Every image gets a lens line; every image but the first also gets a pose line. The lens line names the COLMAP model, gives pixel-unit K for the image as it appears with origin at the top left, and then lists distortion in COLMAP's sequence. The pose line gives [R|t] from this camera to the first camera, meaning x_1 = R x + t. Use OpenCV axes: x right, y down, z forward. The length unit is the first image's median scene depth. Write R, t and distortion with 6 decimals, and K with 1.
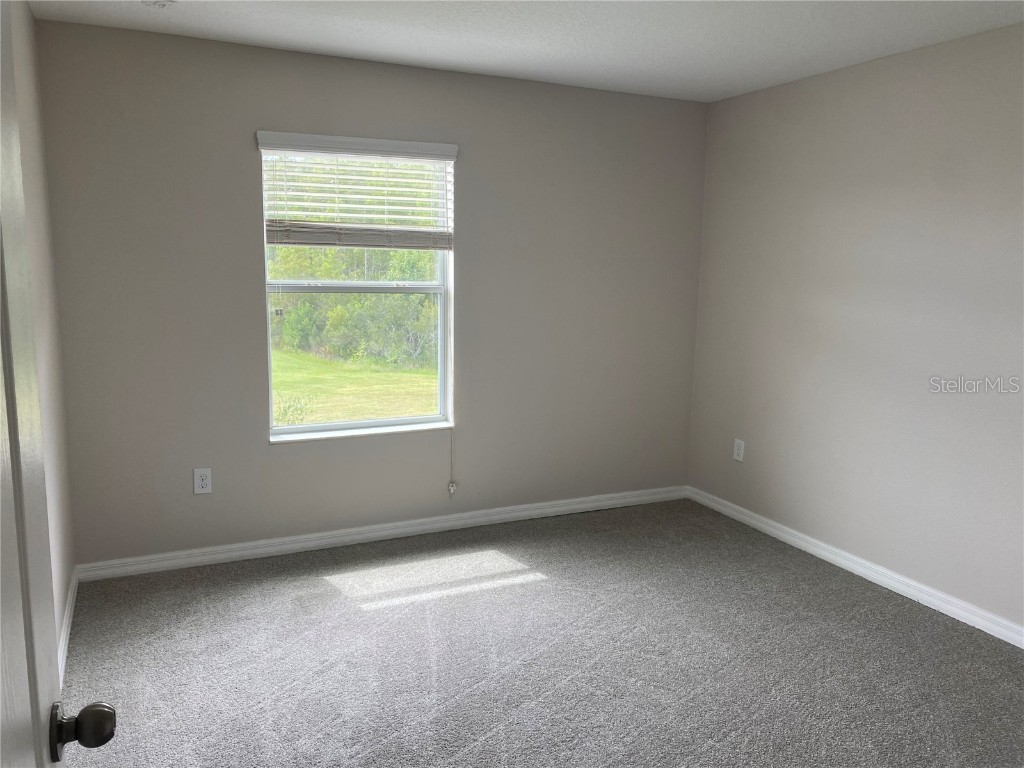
lens RADIAL K [[781.7, 0, 512.3], [0, 781.7, 378.7], [0, 0, 1]] dist [0.033684, -0.036625]
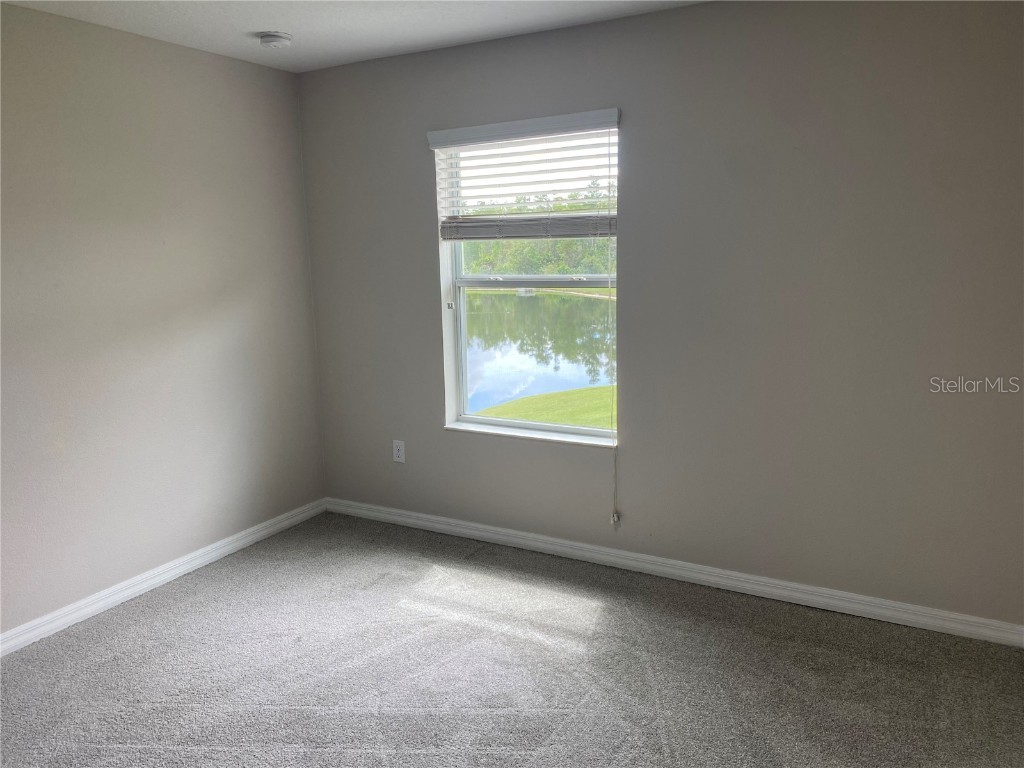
lens RADIAL K [[781.7, 0, 513.8], [0, 781.7, 383.6], [0, 0, 1]] dist [0.033684, -0.036625]
pose [[0.556987, 0.110449, -0.823144, 0.610147], [-0.086280, 0.993450, 0.074918, -0.066252], [0.826027, 0.029292, 0.562868, 0.482271]]
